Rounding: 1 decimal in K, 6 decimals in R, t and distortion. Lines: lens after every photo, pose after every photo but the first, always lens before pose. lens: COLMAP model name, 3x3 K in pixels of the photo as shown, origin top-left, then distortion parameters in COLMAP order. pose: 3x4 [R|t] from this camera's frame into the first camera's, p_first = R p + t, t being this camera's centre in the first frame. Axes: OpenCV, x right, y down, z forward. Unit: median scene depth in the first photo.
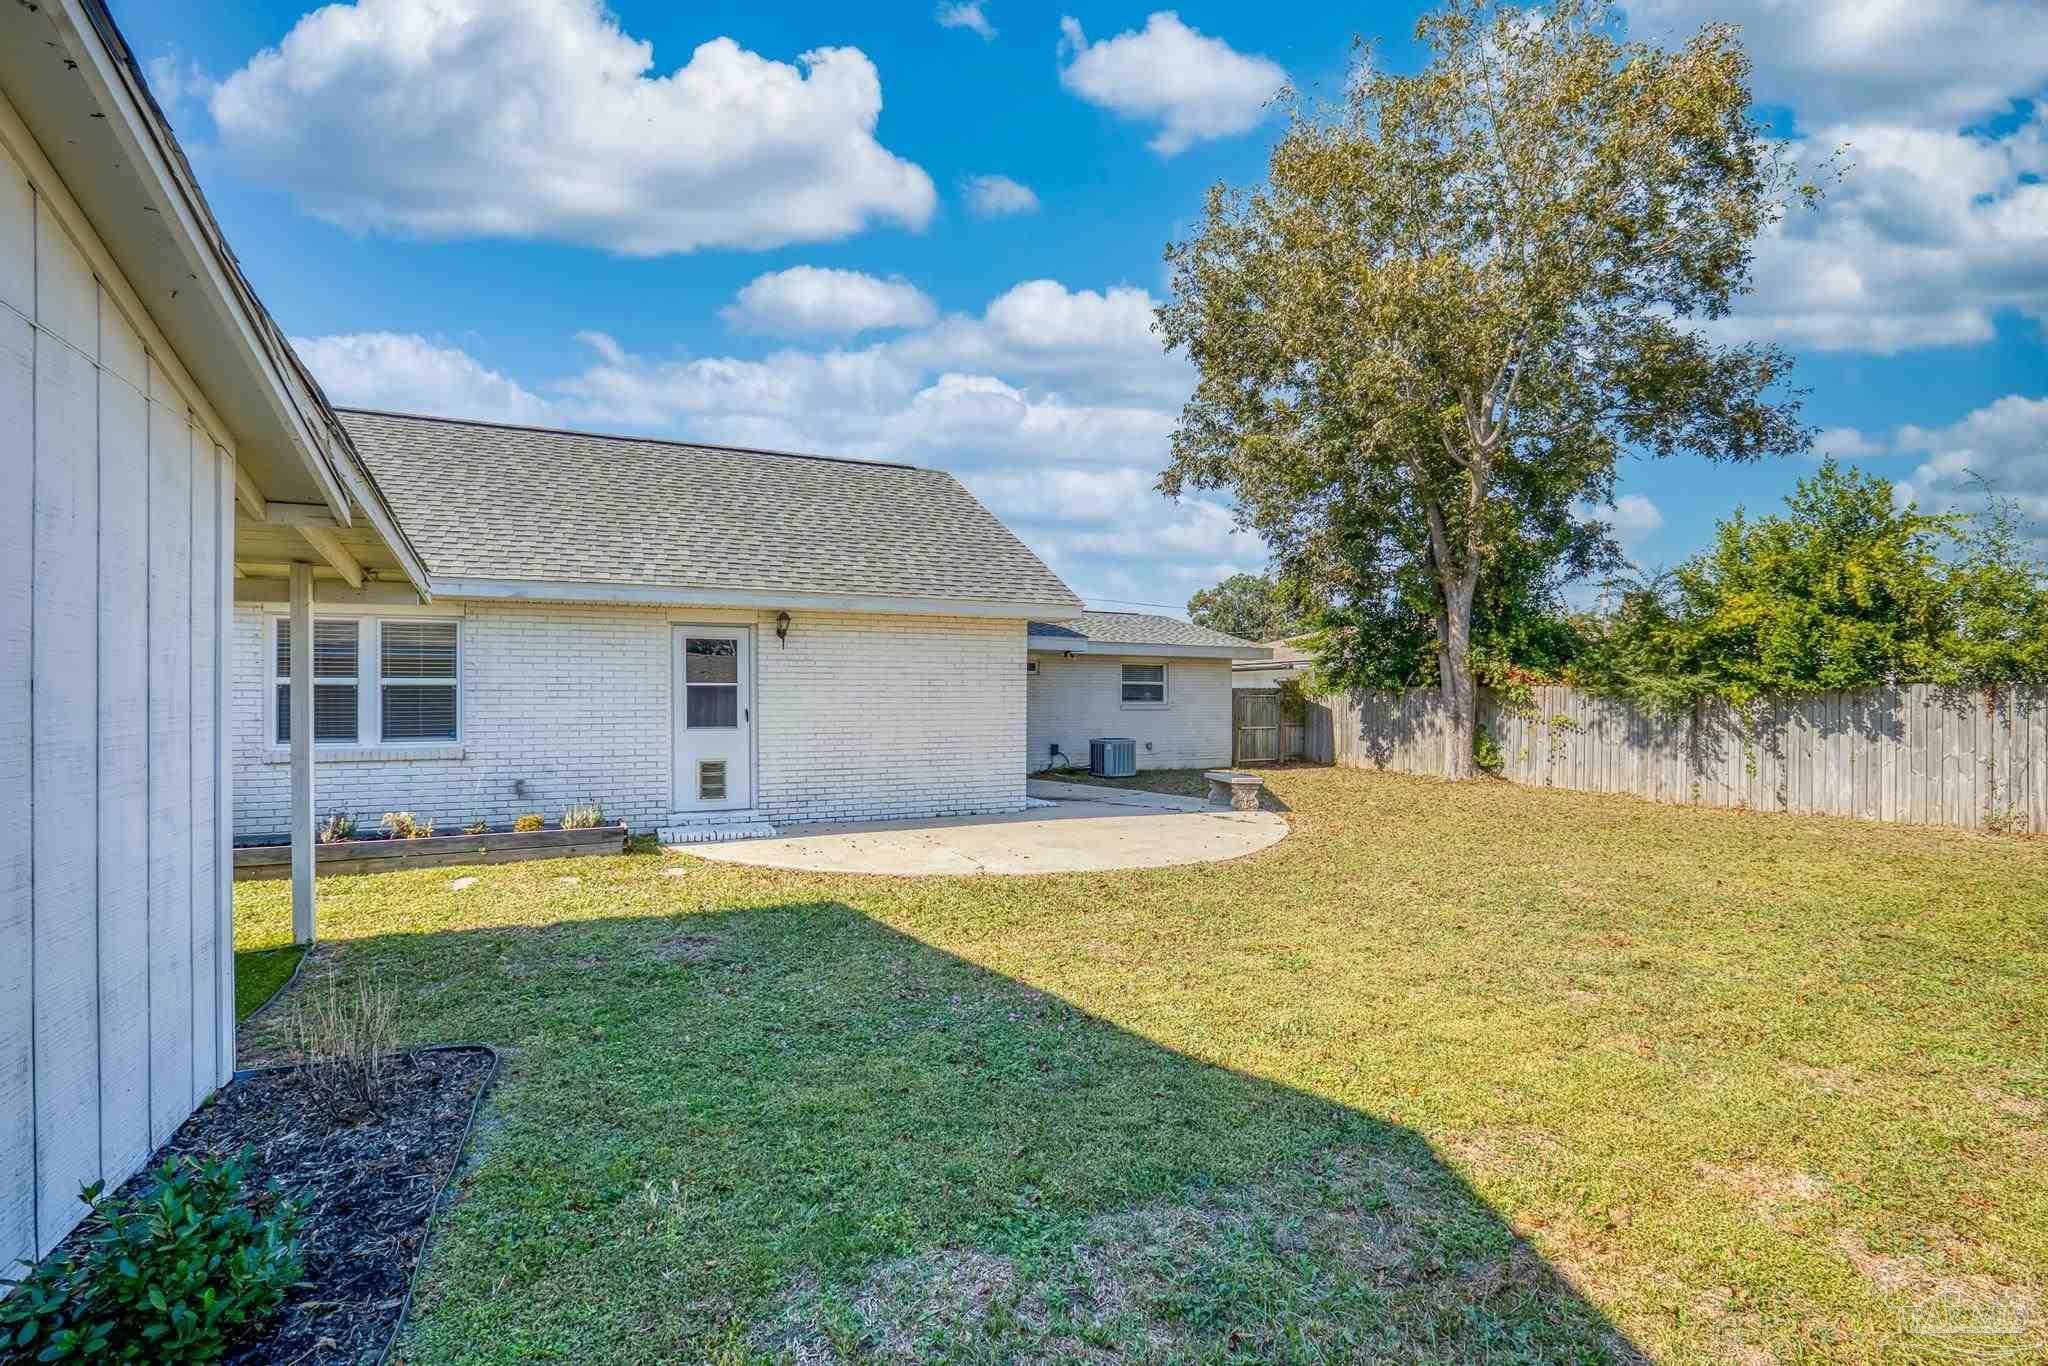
lens RADIAL K [[903.5, 0, 1021.9], [0, 903.5, 697.8], [0, 0, 1]] dist [-0.046231, 0.019630]
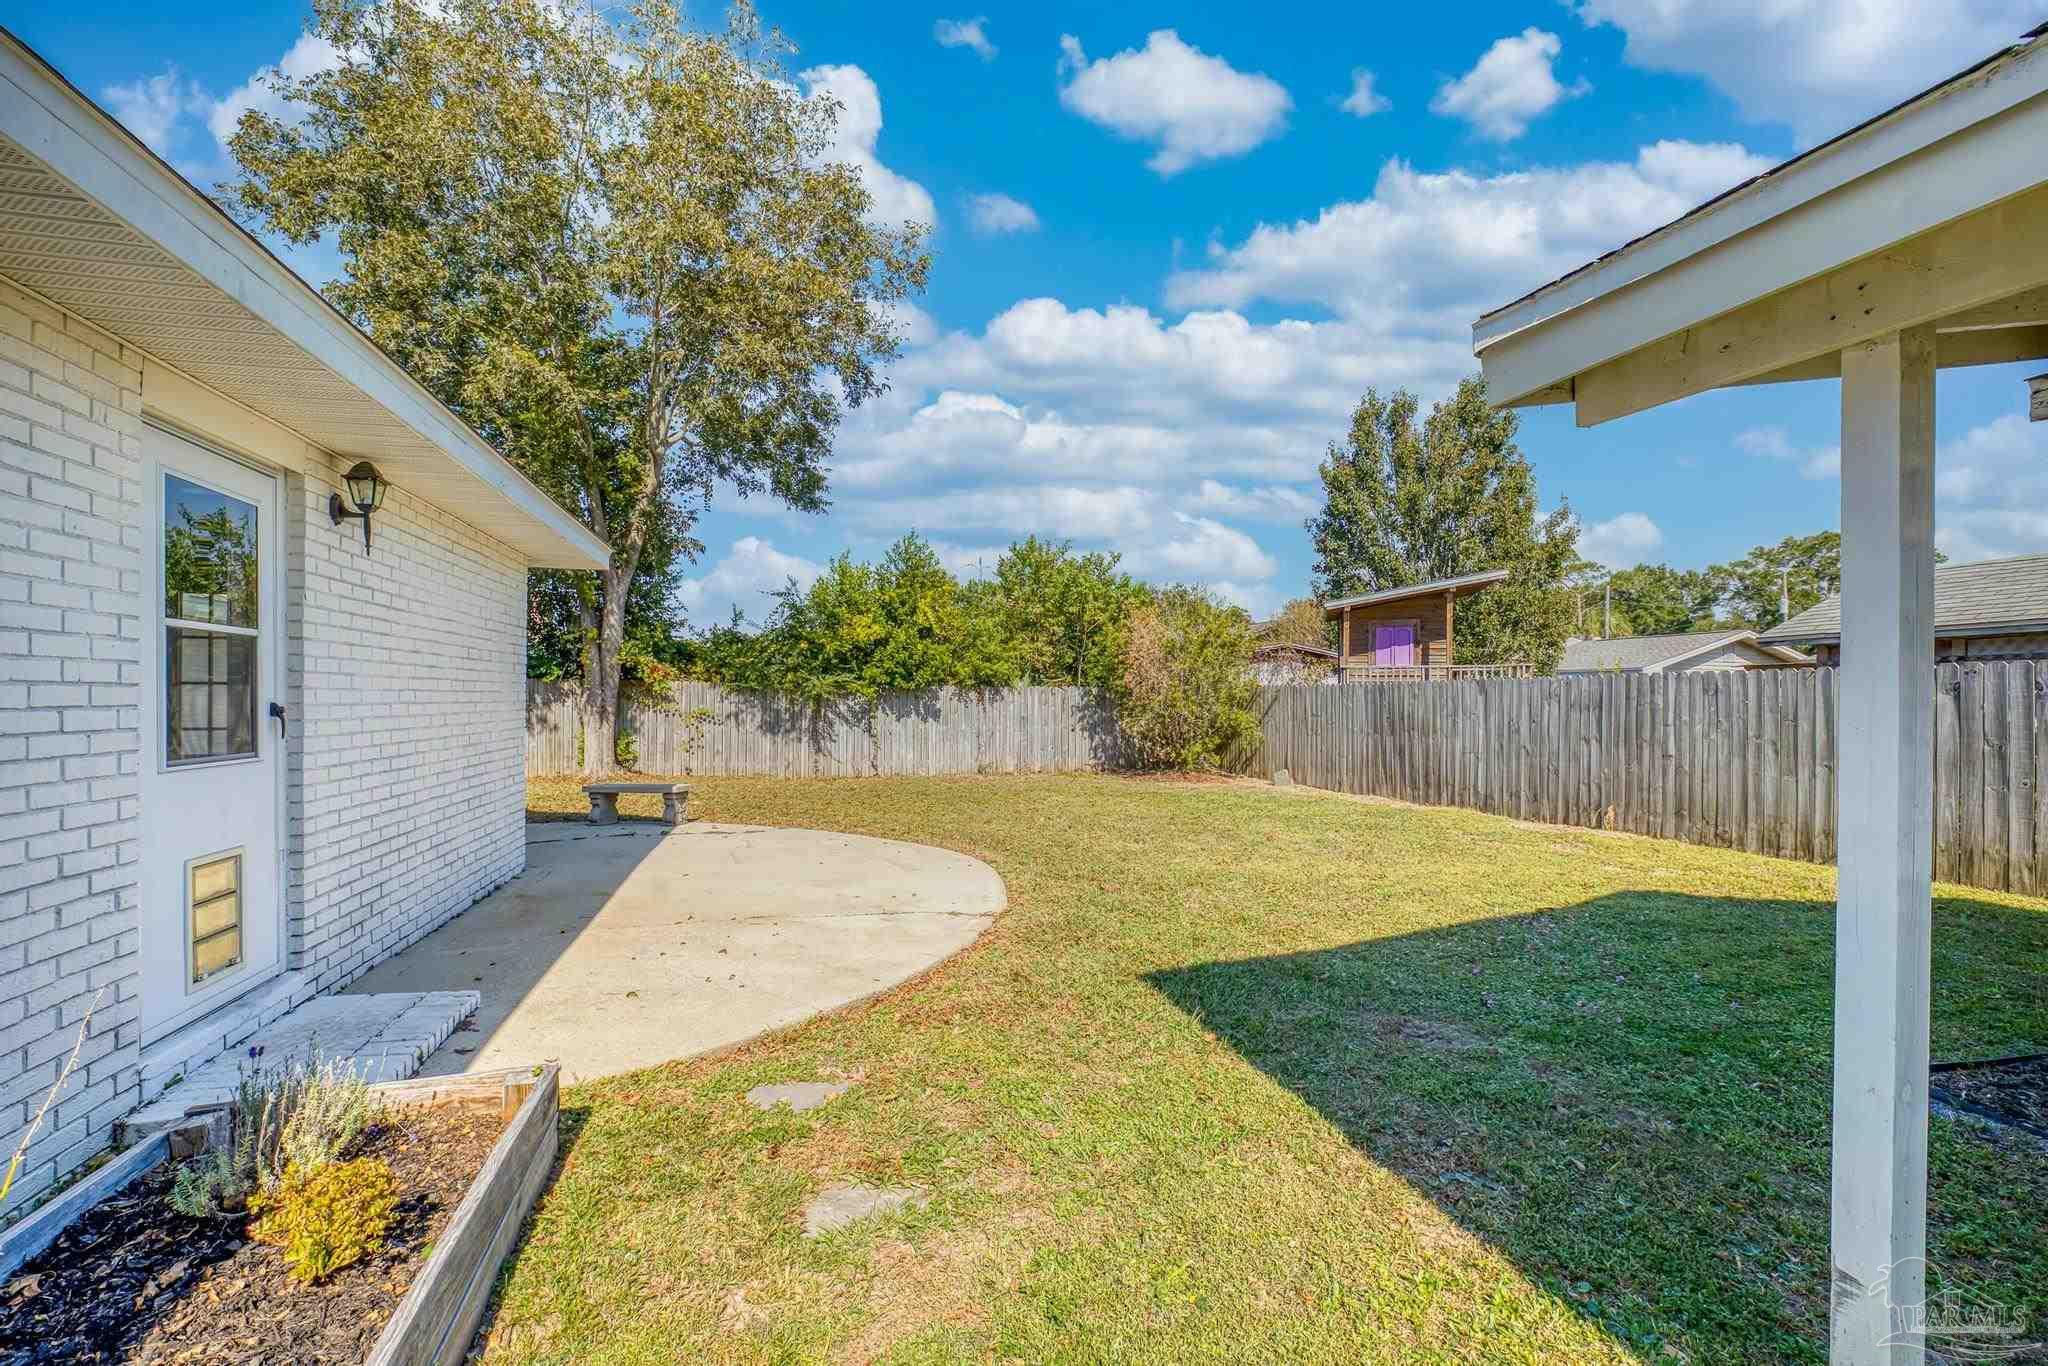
lens RADIAL K [[892.7, 0, 1019.4], [0, 892.7, 703.2], [0, 0, 1]] dist [-0.044123, 0.017155]
pose [[0.189251, -0.003006, 0.981924, -0.471980], [-0.006879, 0.999967, 0.004387, 0.007651], [-0.981905, -0.007585, 0.189224, 0.504433]]
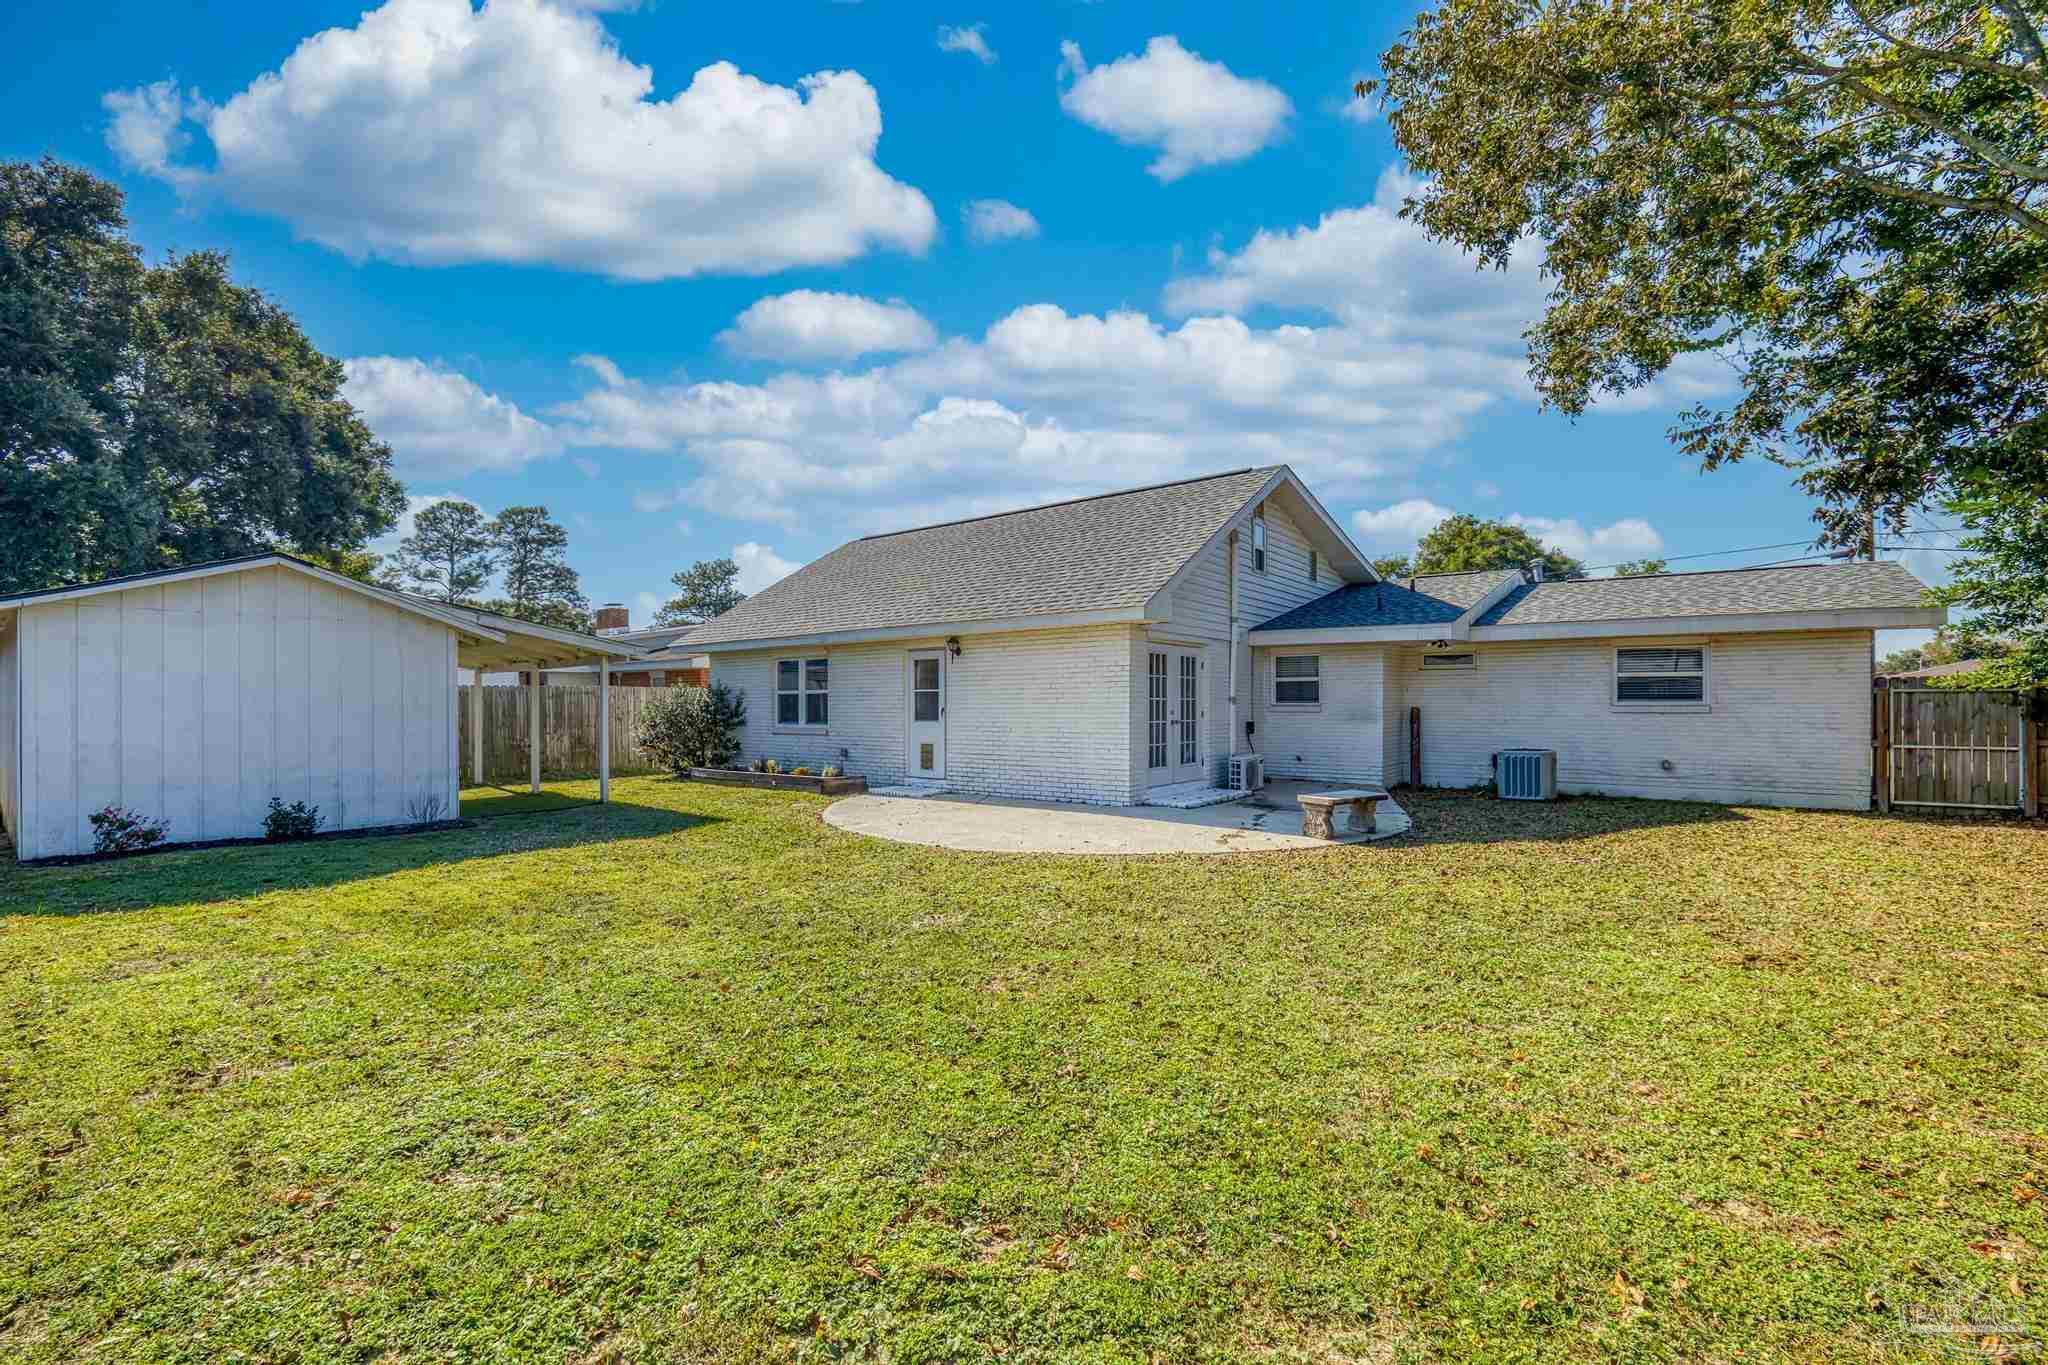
lens RADIAL K [[892.7, 0, 1019.4], [0, 892.7, 702.7], [0, 0, 1]] dist [-0.044123, 0.017155]
pose [[0.447211, 0.000929, -0.894428, 0.789642], [0.004968, 0.999981, 0.003523, 0.000575], [0.894415, -0.006019, 0.447198, 0.381760]]
